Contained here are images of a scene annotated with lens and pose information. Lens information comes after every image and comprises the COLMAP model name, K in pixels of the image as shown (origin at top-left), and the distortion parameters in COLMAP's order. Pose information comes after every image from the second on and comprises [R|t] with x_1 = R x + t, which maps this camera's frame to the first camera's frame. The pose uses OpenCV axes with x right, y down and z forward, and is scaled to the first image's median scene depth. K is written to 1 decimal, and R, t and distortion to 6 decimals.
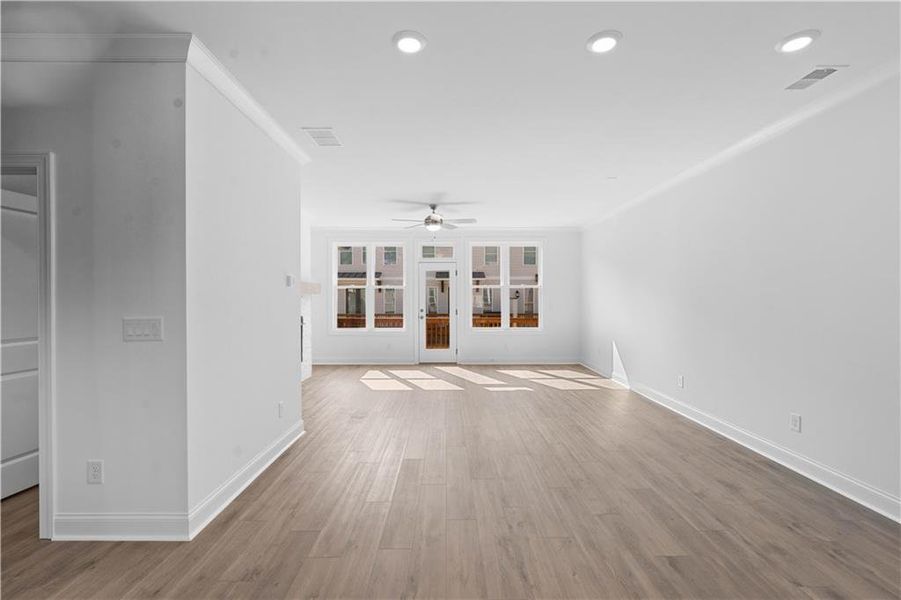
lens RADIAL K [[403.6, 0, 450.5], [0, 403.6, 300.0], [0, 0, 1]] dist [-0.003866, 0.000624]
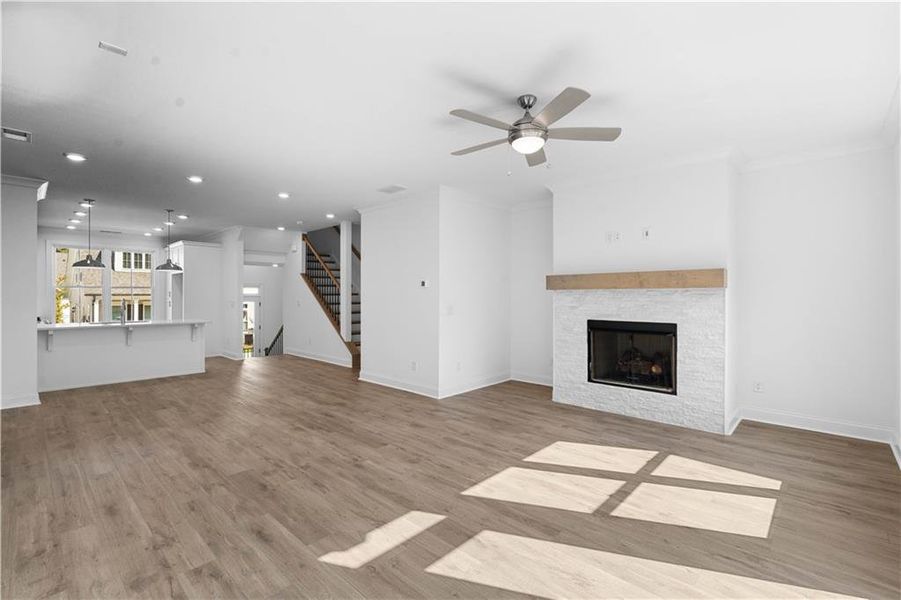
lens RADIAL K [[403.6, 0, 450.5], [0, 403.6, 300.0], [0, 0, 1]] dist [-0.003866, 0.000624]
pose [[-0.691972, 0.007470, -0.721886, 0.286490], [-0.001910, 0.999924, 0.012178, -0.003498], [0.721922, 0.009806, -0.691905, 1.007587]]
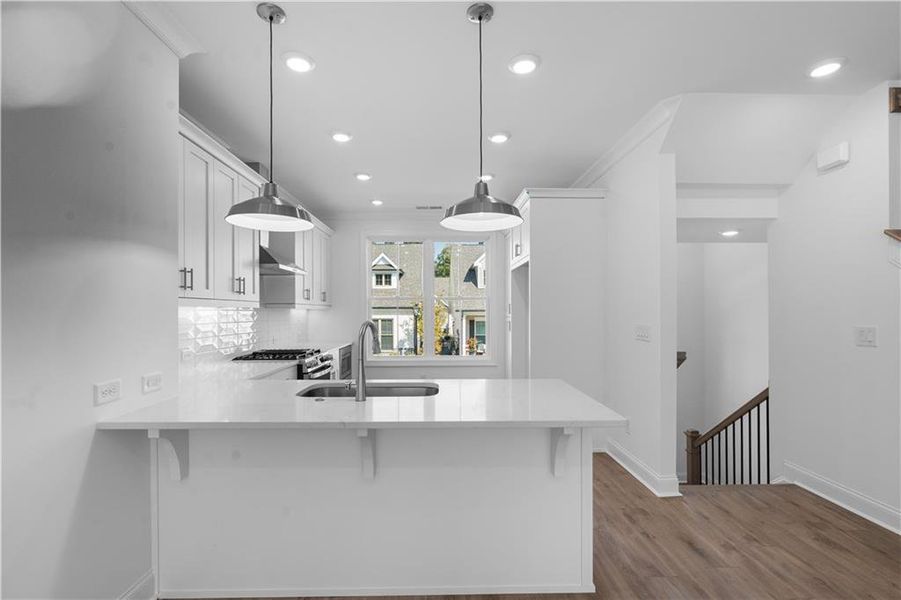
lens RADIAL K [[408.5, 0, 449.0], [0, 408.5, 310.3], [0, 0, 1]] dist [-0.002823, -0.000104]
pose [[-0.999840, 0.005947, -0.016874, 0.105369], [0.005943, 0.999982, 0.000312, -0.002475], [0.016875, 0.000212, -0.999858, 0.224767]]
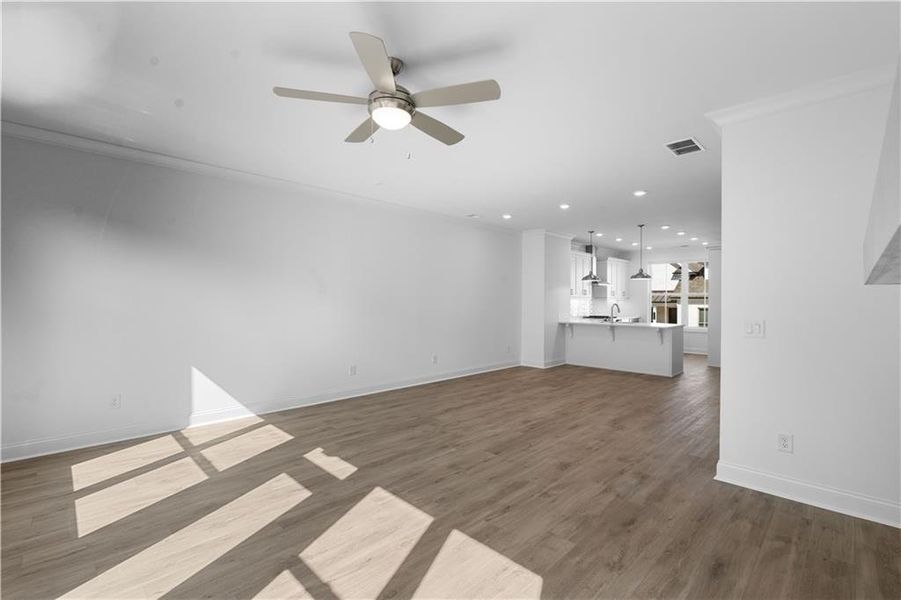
lens RADIAL K [[403.3, 0, 452.4], [0, 403.3, 305.5], [0, 0, 1]] dist [0.002861, 0.000483]
pose [[-0.705249, -0.011261, 0.708870, -0.289441], [-0.002176, 0.999904, 0.013719, -0.003712], [-0.708956, 0.008133, -0.705206, 0.986098]]
